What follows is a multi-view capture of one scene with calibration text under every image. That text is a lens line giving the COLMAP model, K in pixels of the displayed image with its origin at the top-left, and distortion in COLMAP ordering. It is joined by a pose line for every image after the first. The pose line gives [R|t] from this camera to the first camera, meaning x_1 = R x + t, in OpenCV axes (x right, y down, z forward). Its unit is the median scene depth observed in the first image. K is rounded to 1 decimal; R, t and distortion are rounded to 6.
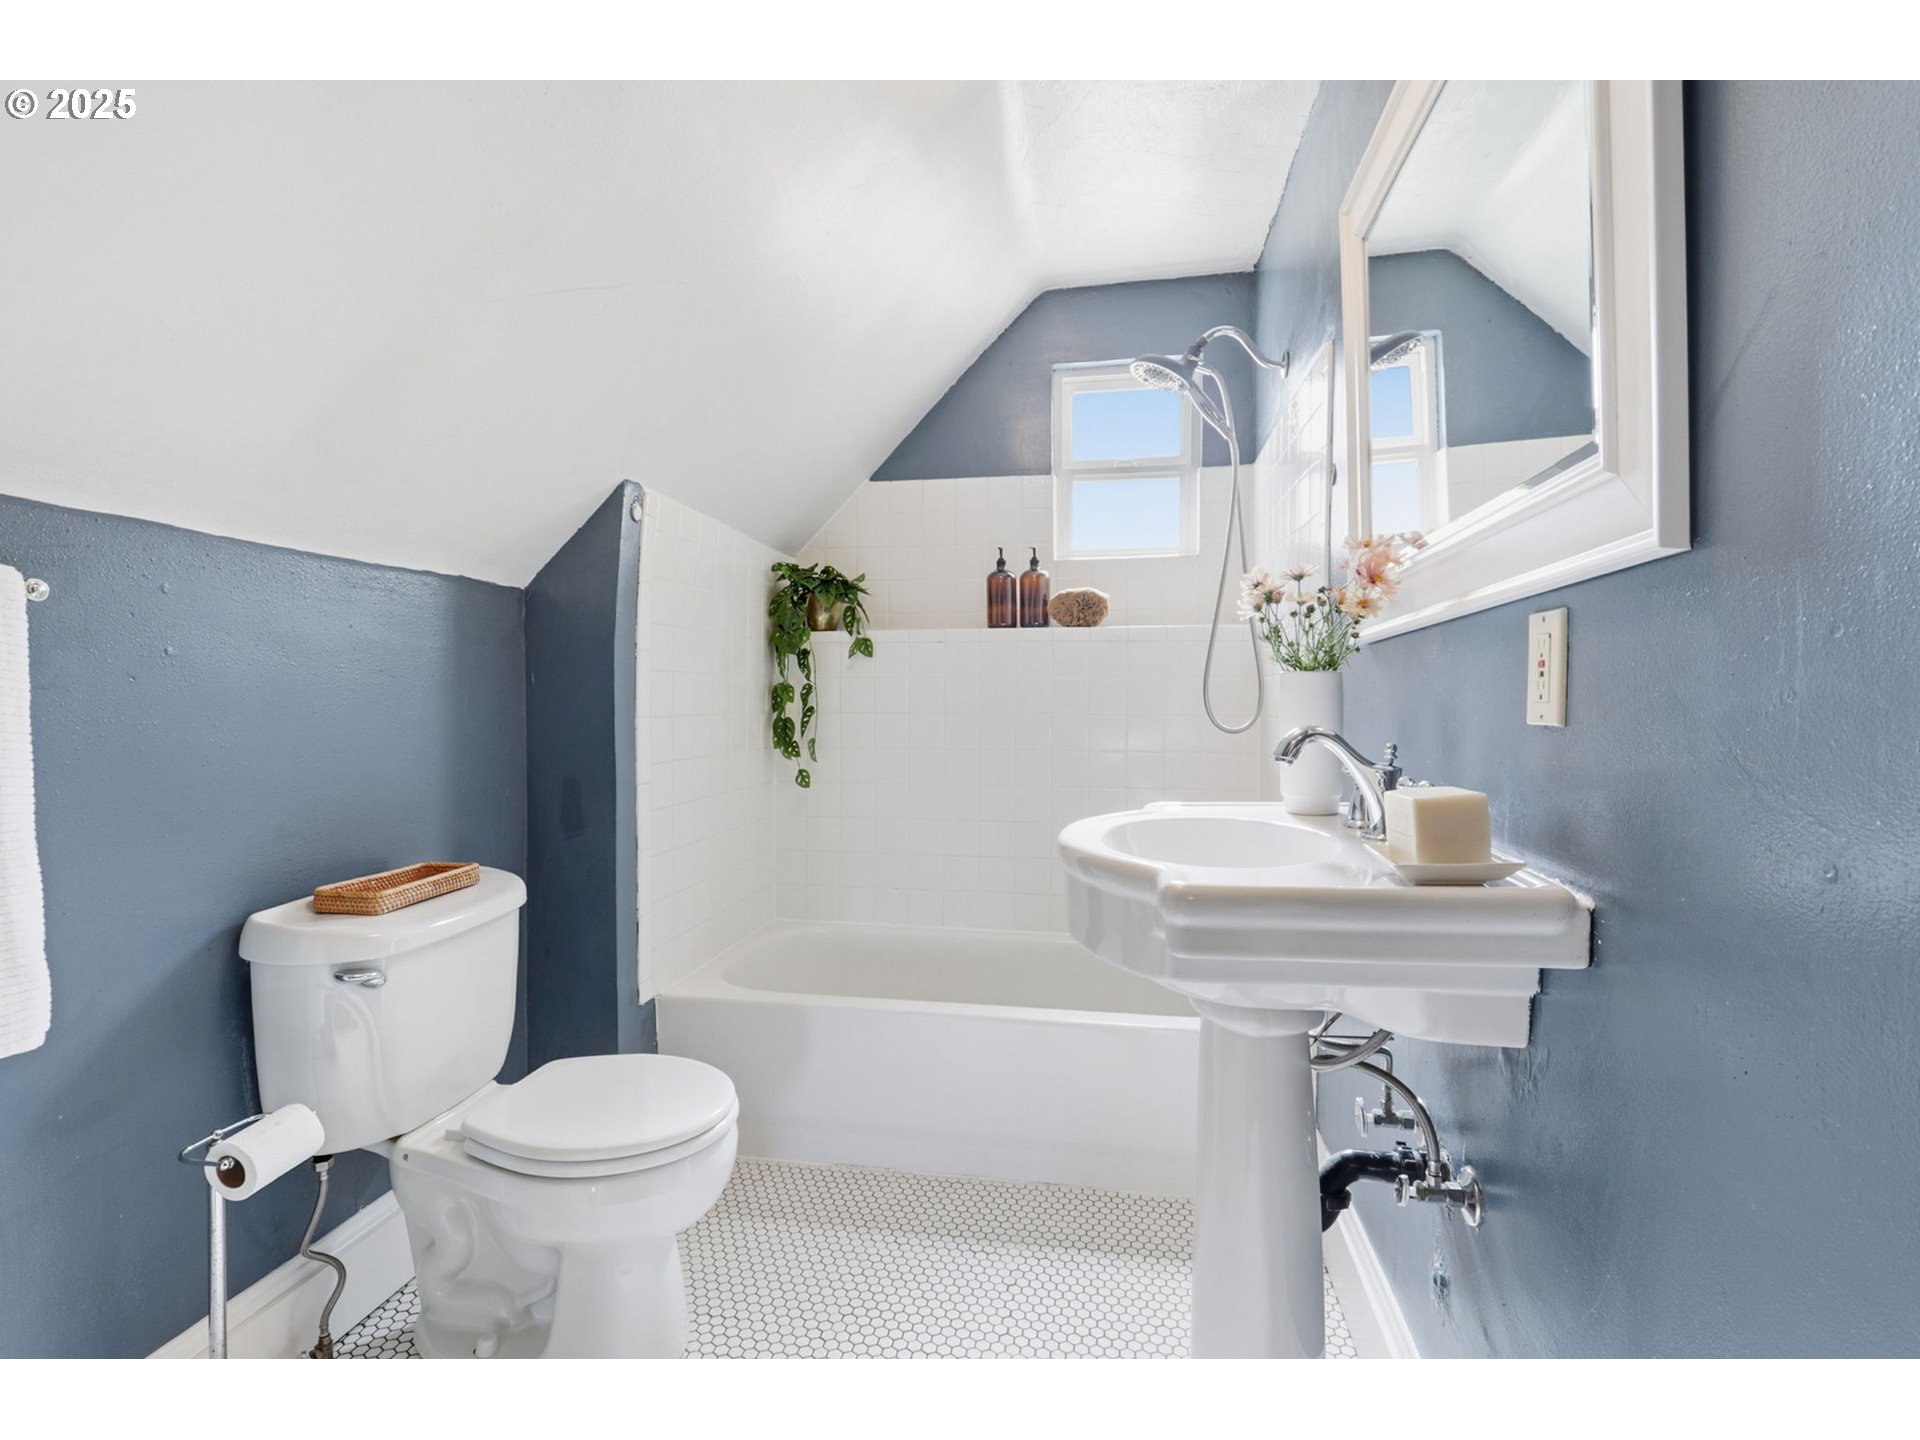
lens RADIAL K [[892.5, 0, 942.5], [0, 892.5, 714.9], [0, 0, 1]] dist [-0.002165, -0.000868]
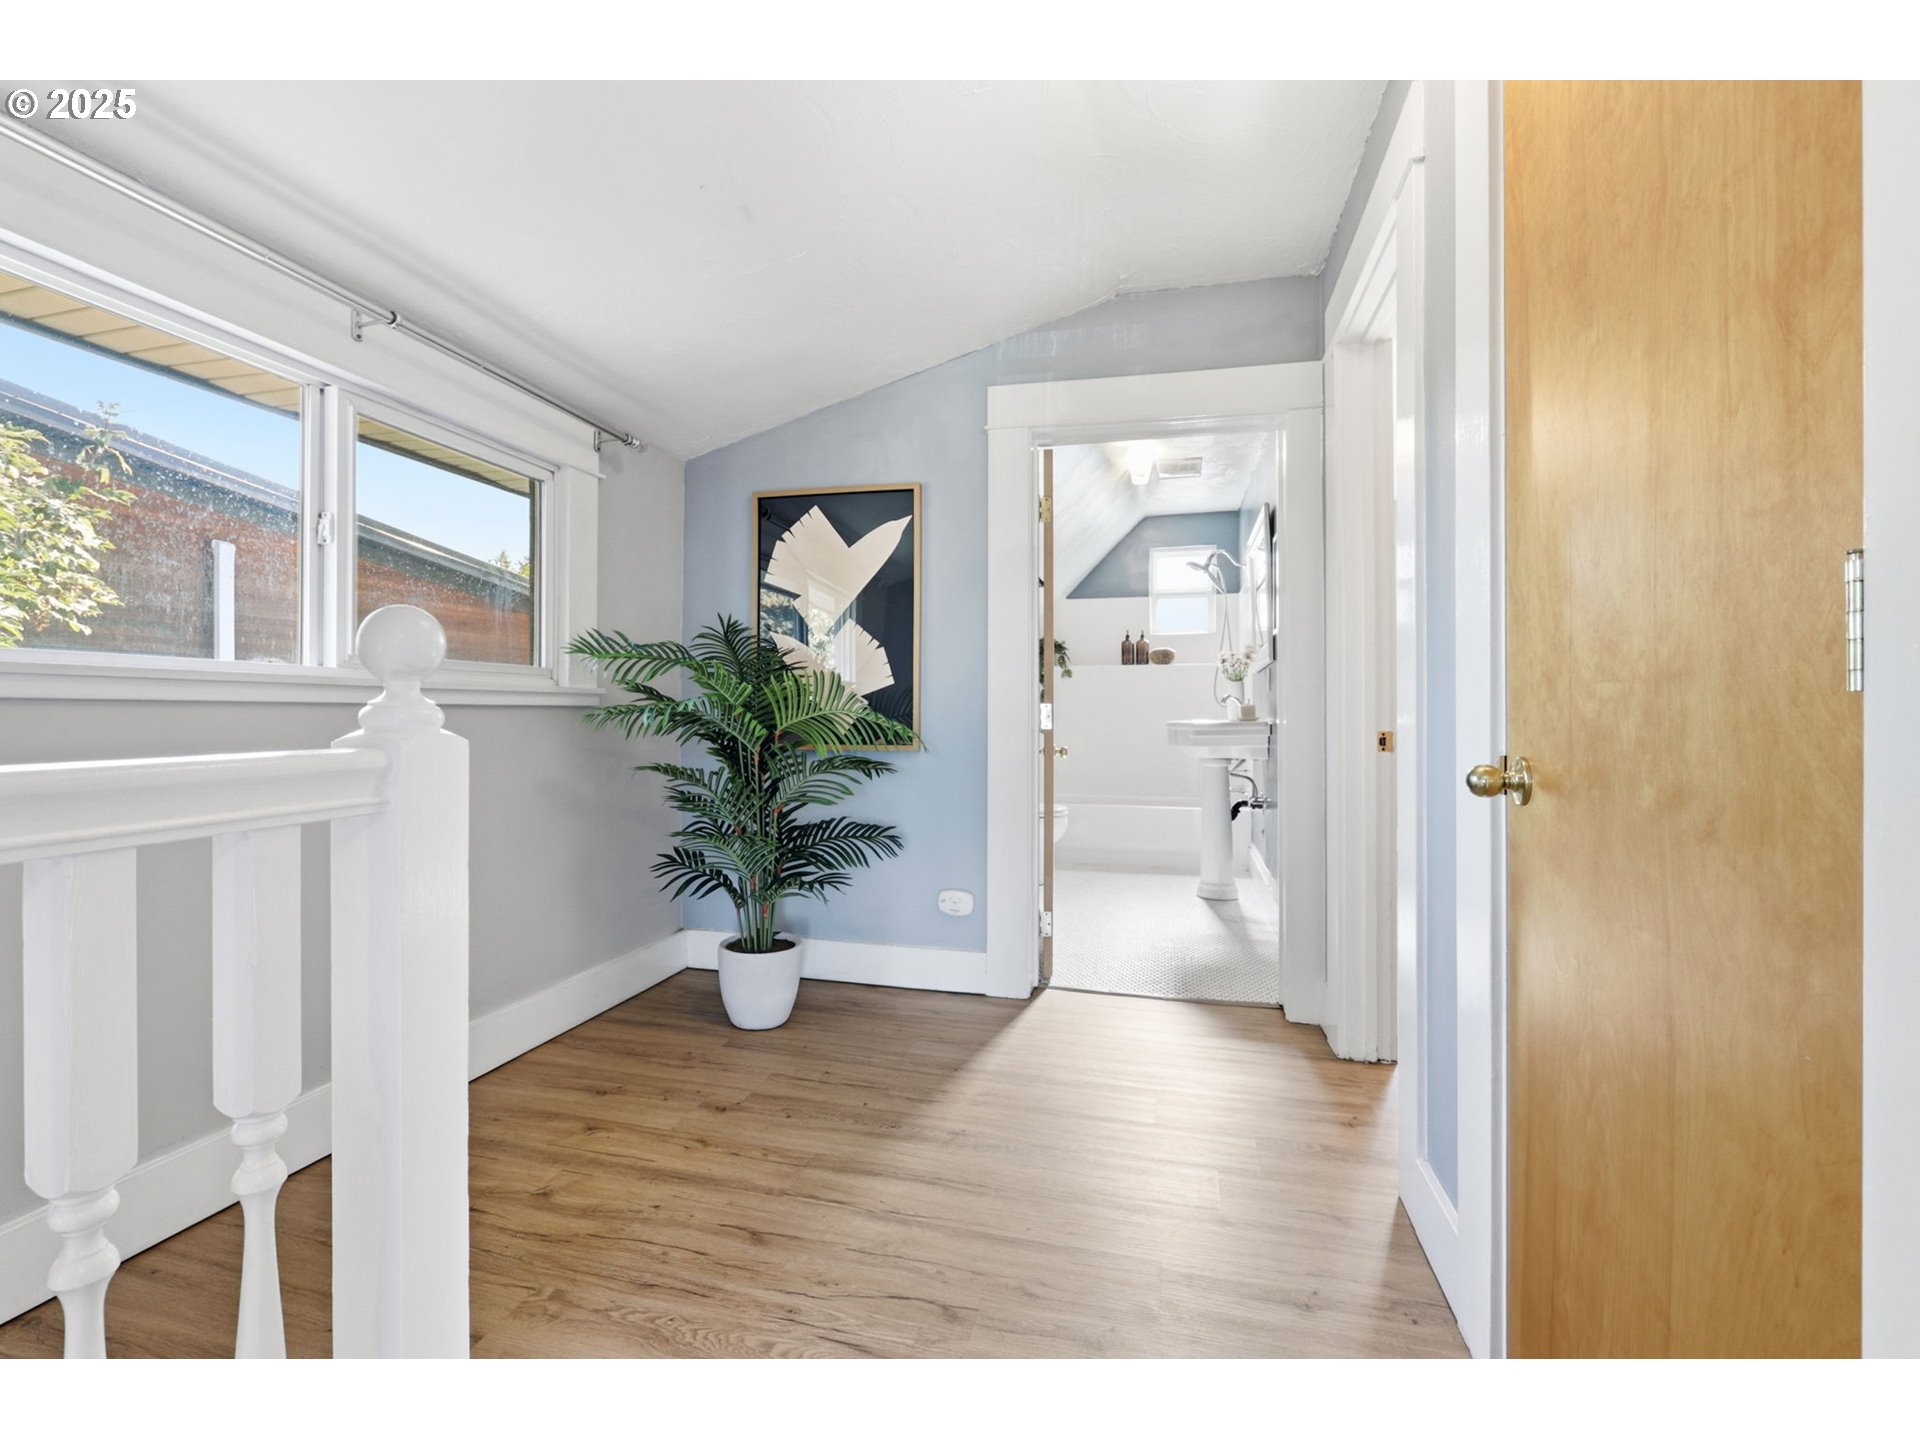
lens RADIAL K [[892.5, 0, 942.5], [0, 892.5, 714.9], [0, 0, 1]] dist [-0.002165, -0.000868]
pose [[0.997762, -0.002425, -0.066827, -0.343988], [0.001167, 0.999821, -0.018864, 0.099652], [0.066861, 0.018744, 0.997586, -1.774234]]
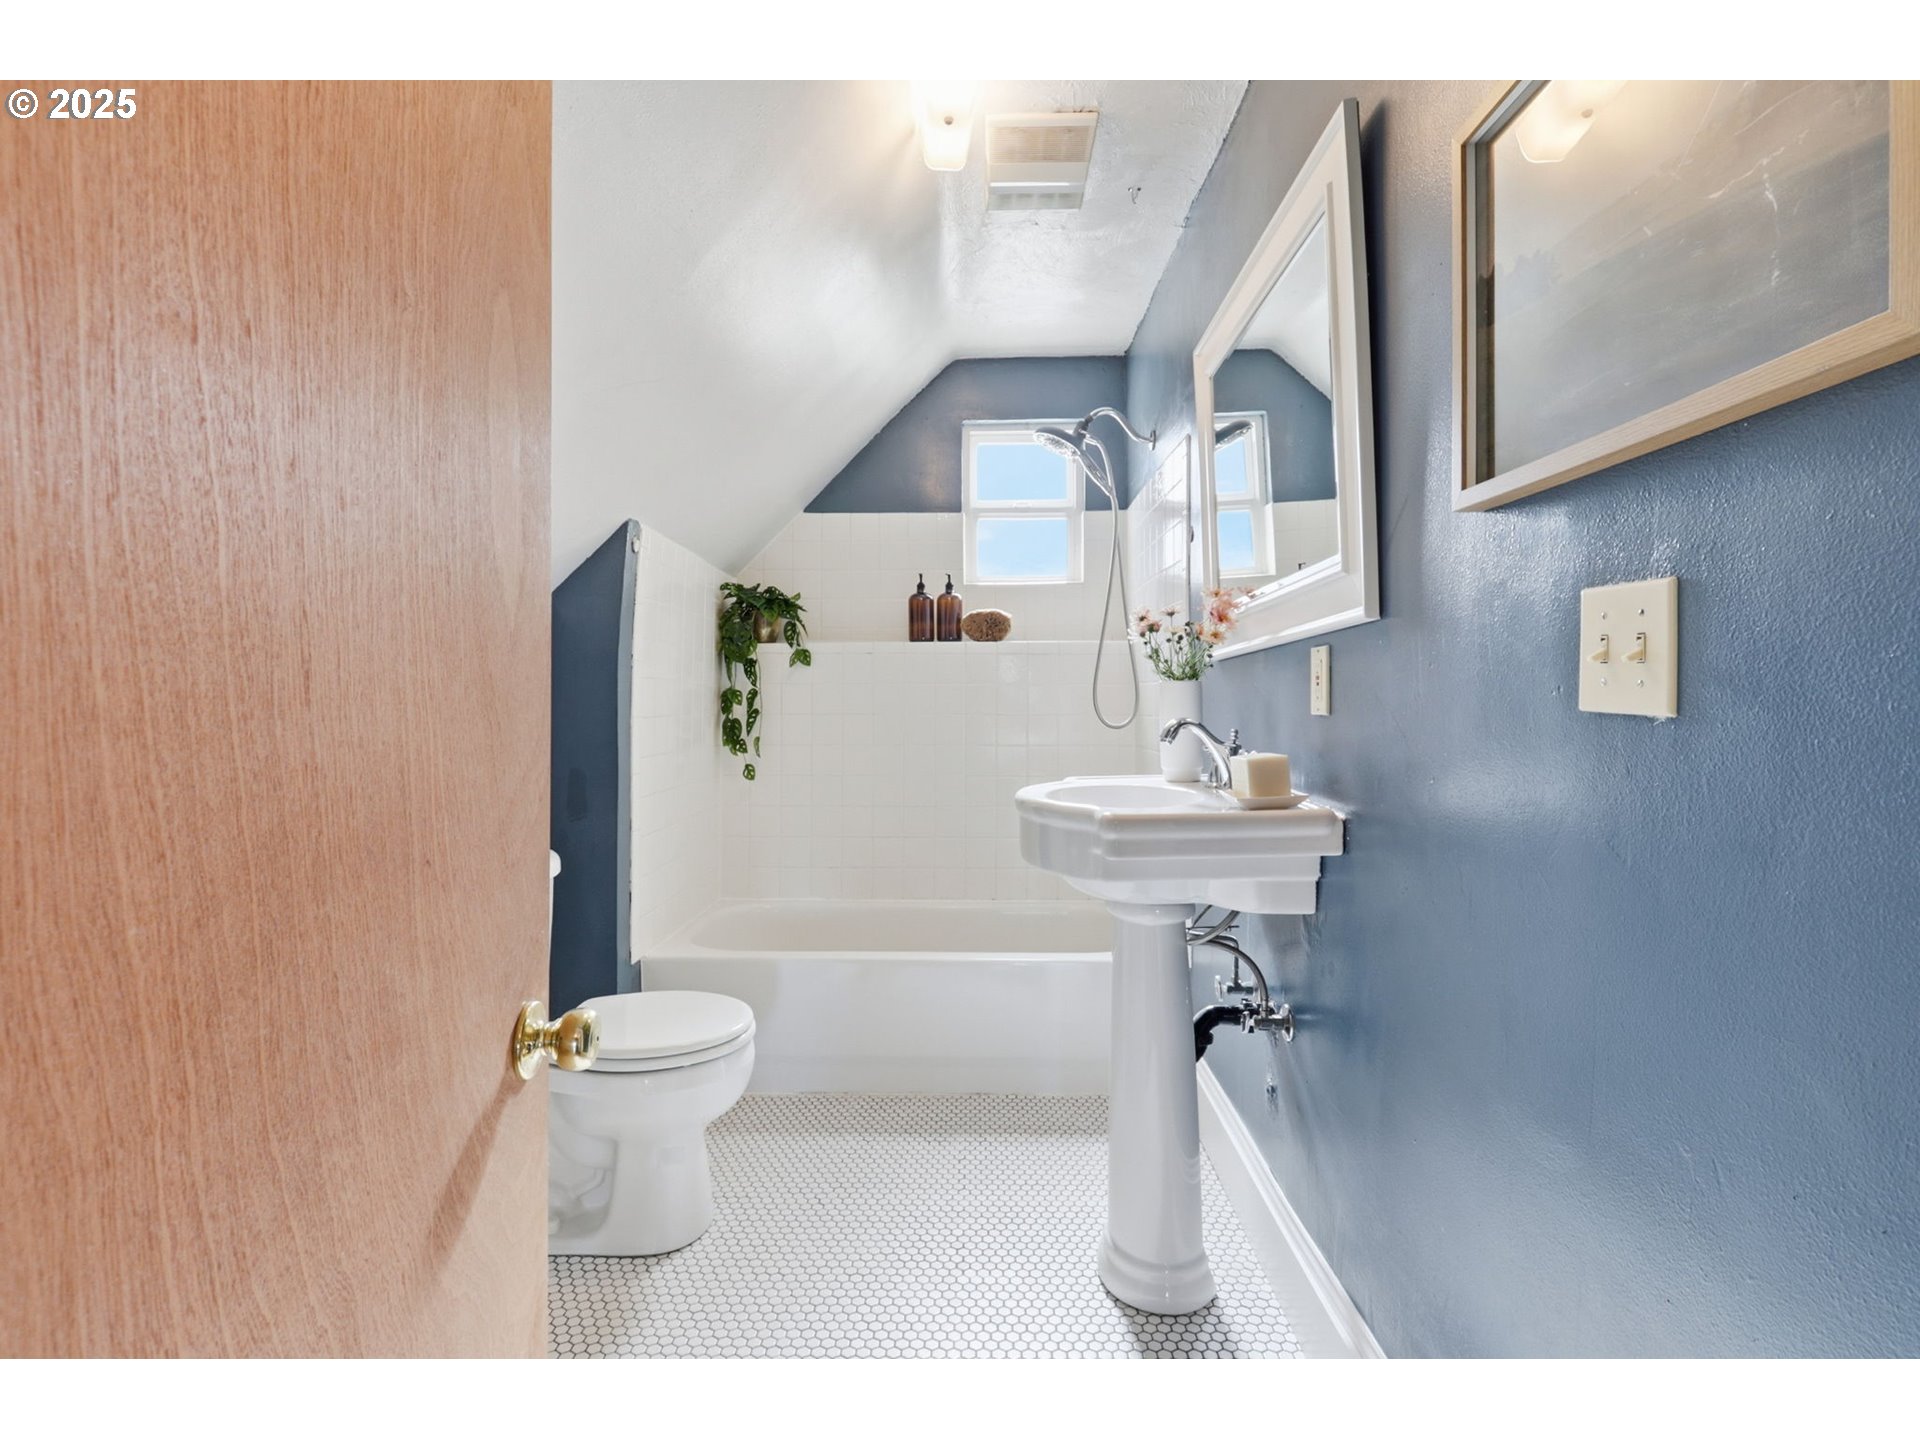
lens RADIAL K [[855.9, 0, 953.9], [0, 855.9, 691.3], [0, 0, 1]] dist [-0.000469, -0.000252]
pose [[0.988976, 0.000260, 0.148077, -0.077720], [0.004489, 0.999486, -0.031738, 0.005199], [-0.148009, 0.032053, 0.988466, -0.156584]]
